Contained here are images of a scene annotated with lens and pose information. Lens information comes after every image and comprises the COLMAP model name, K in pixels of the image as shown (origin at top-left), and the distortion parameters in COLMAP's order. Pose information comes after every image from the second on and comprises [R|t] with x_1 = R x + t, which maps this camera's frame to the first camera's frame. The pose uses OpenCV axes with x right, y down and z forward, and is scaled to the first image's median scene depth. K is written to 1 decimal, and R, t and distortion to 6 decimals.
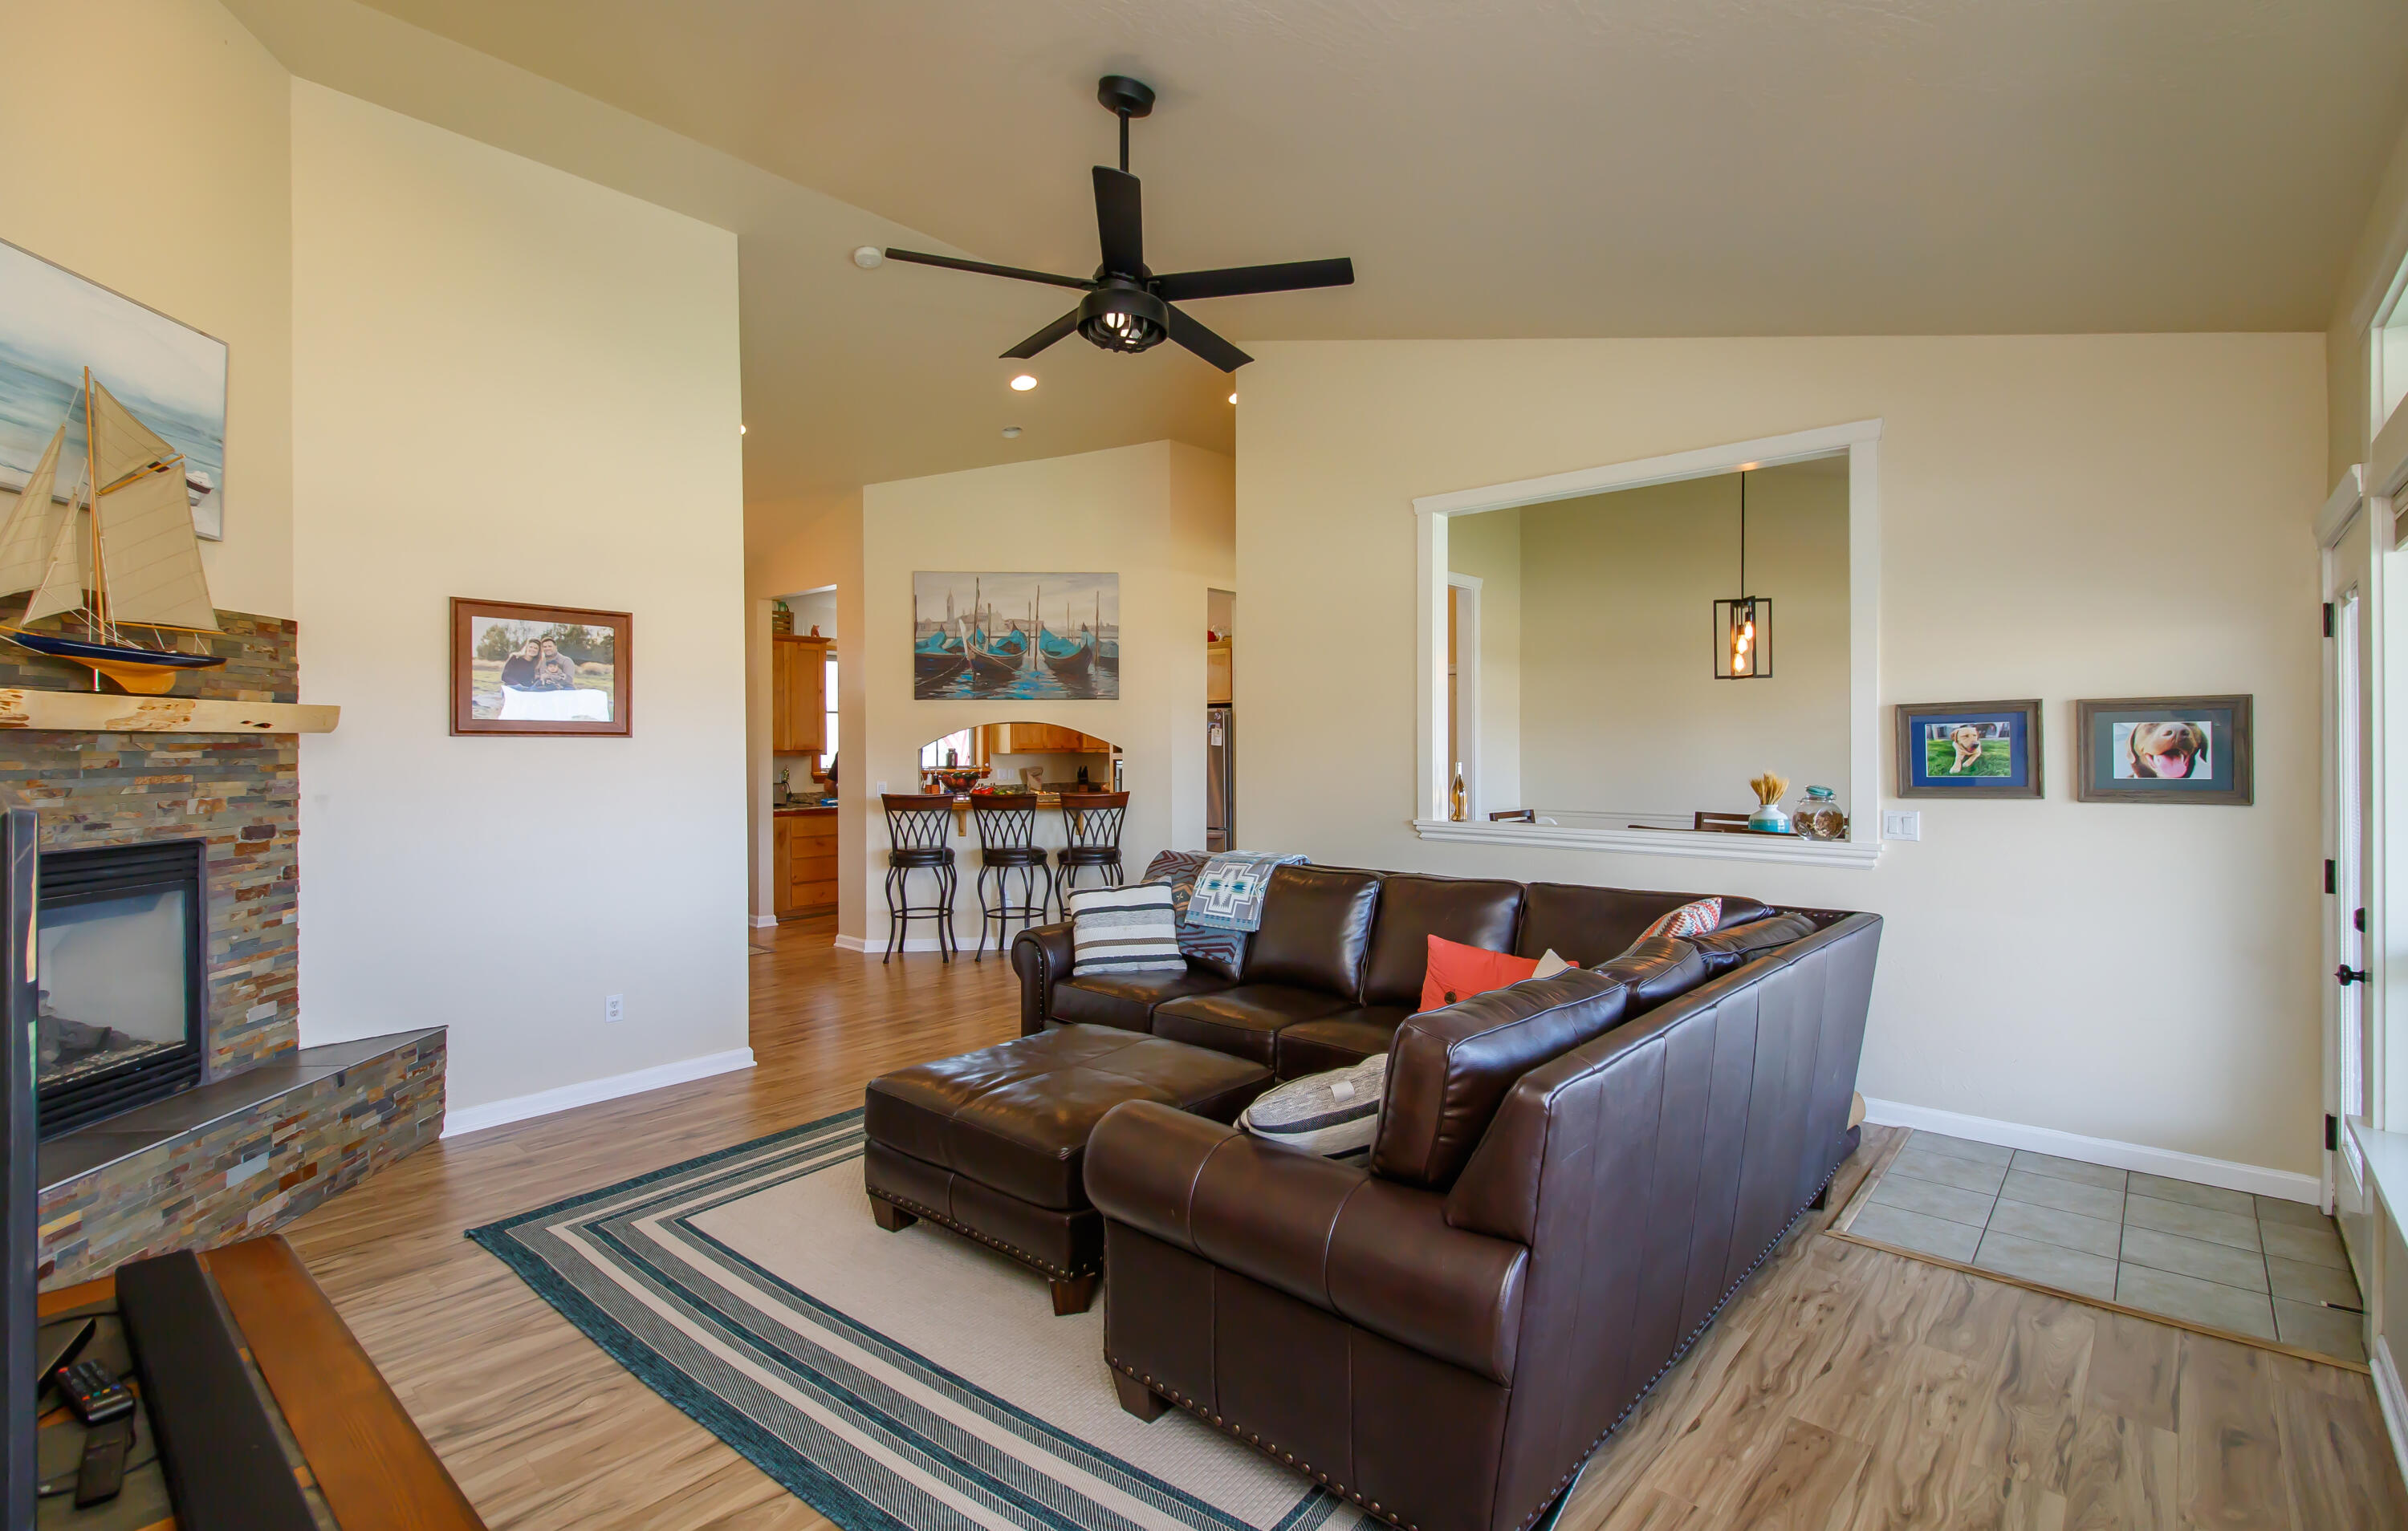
lens RADIAL K [[1114.9, 0, 1220.8], [0, 1114.9, 744.7], [0, 0, 1]] dist [0.000666, 0.000051]
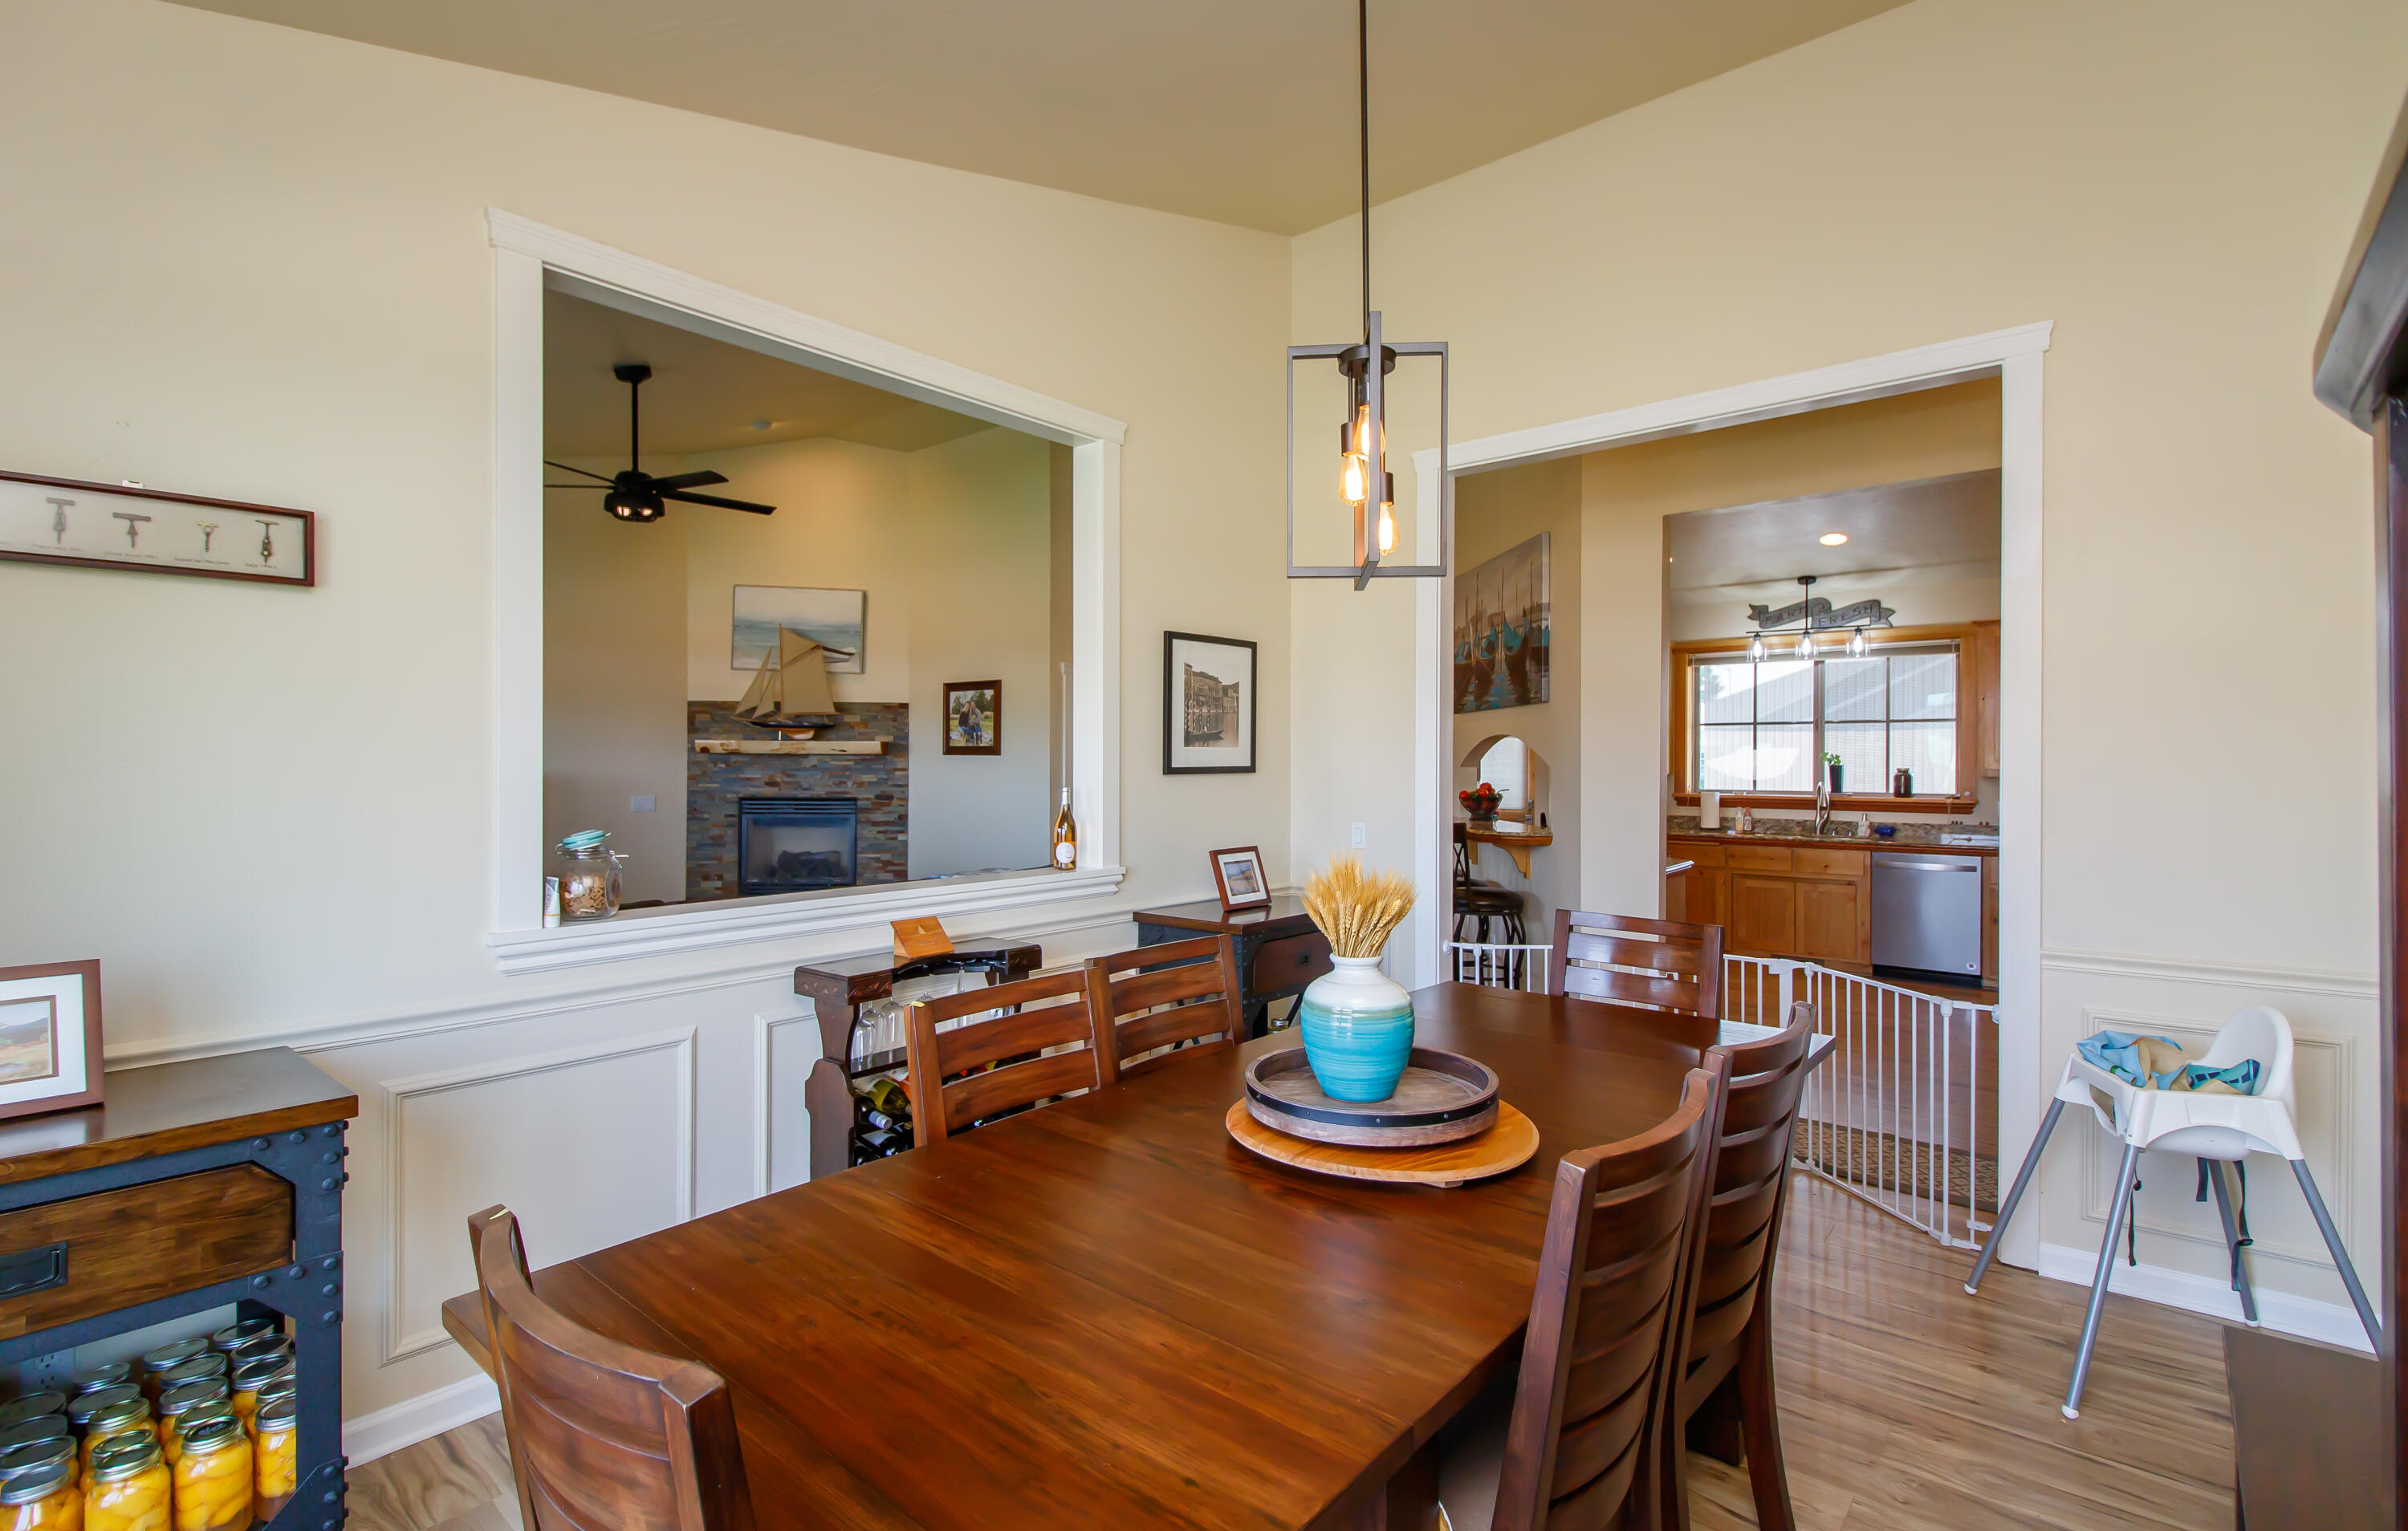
lens RADIAL K [[1107.5, 0, 1217.4], [0, 1107.5, 770.9], [0, 0, 1]] dist [-0.013934, 0.000009]
pose [[0.024771, 0.007224, -0.999667, 1.227789], [-0.004633, 0.999964, 0.007111, 0.004080], [0.999682, 0.004455, 0.024804, 1.405017]]
